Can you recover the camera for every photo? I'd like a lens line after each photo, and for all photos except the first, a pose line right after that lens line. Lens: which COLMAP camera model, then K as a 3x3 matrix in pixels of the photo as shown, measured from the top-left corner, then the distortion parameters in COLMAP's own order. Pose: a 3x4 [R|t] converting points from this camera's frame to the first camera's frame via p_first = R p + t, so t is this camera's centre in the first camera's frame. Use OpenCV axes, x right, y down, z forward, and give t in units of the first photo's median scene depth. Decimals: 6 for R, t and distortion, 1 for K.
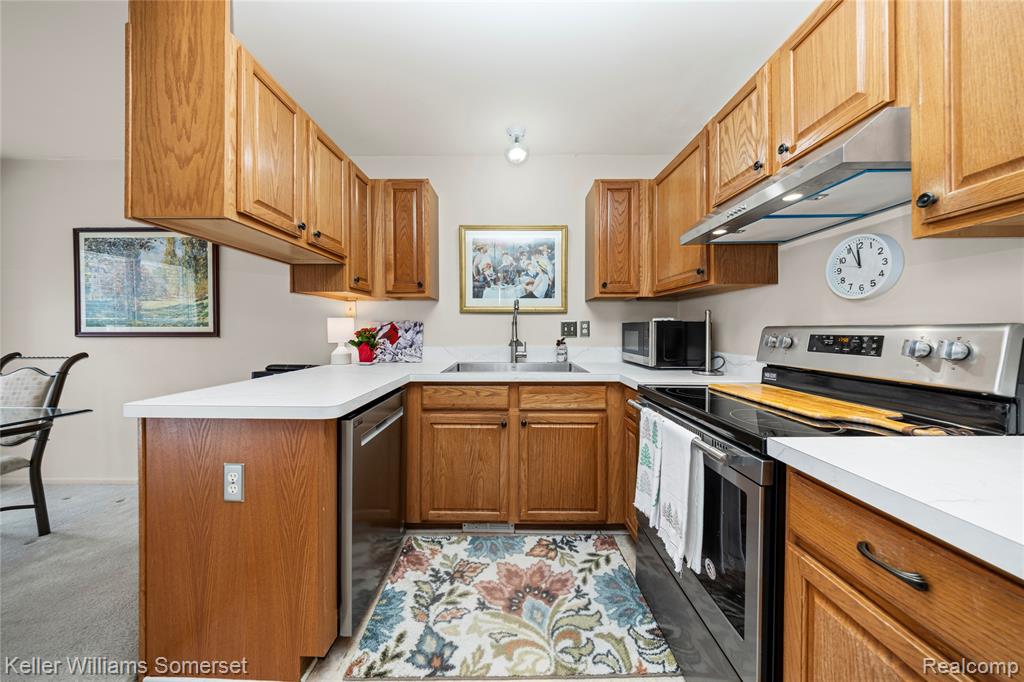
lens RADIAL K [[330.6, 0, 510.3], [0, 330.6, 329.0], [0, 0, 1]] dist [-0.001998, -0.001073]
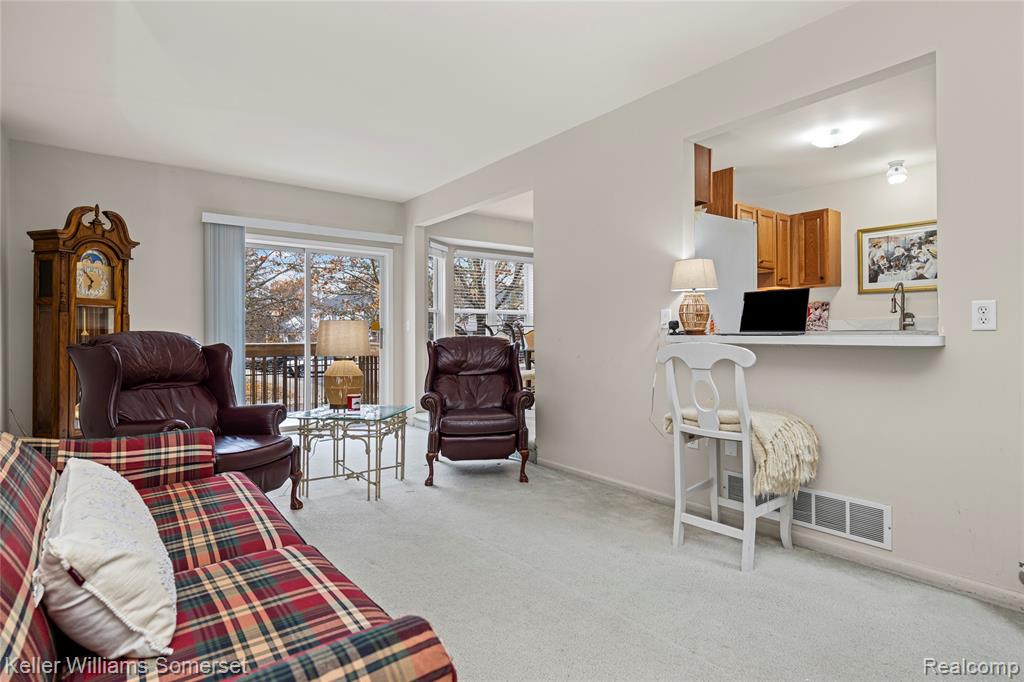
lens RADIAL K [[527.8, 0, 513.5], [0, 527.8, 334.1], [0, 0, 1]] dist [0.004028, -0.003072]
pose [[0.612542, -0.000051, -0.790438, 0.946059], [0.007143, 0.999960, 0.005471, 0.124846], [0.790406, -0.008997, 0.612517, -1.974355]]
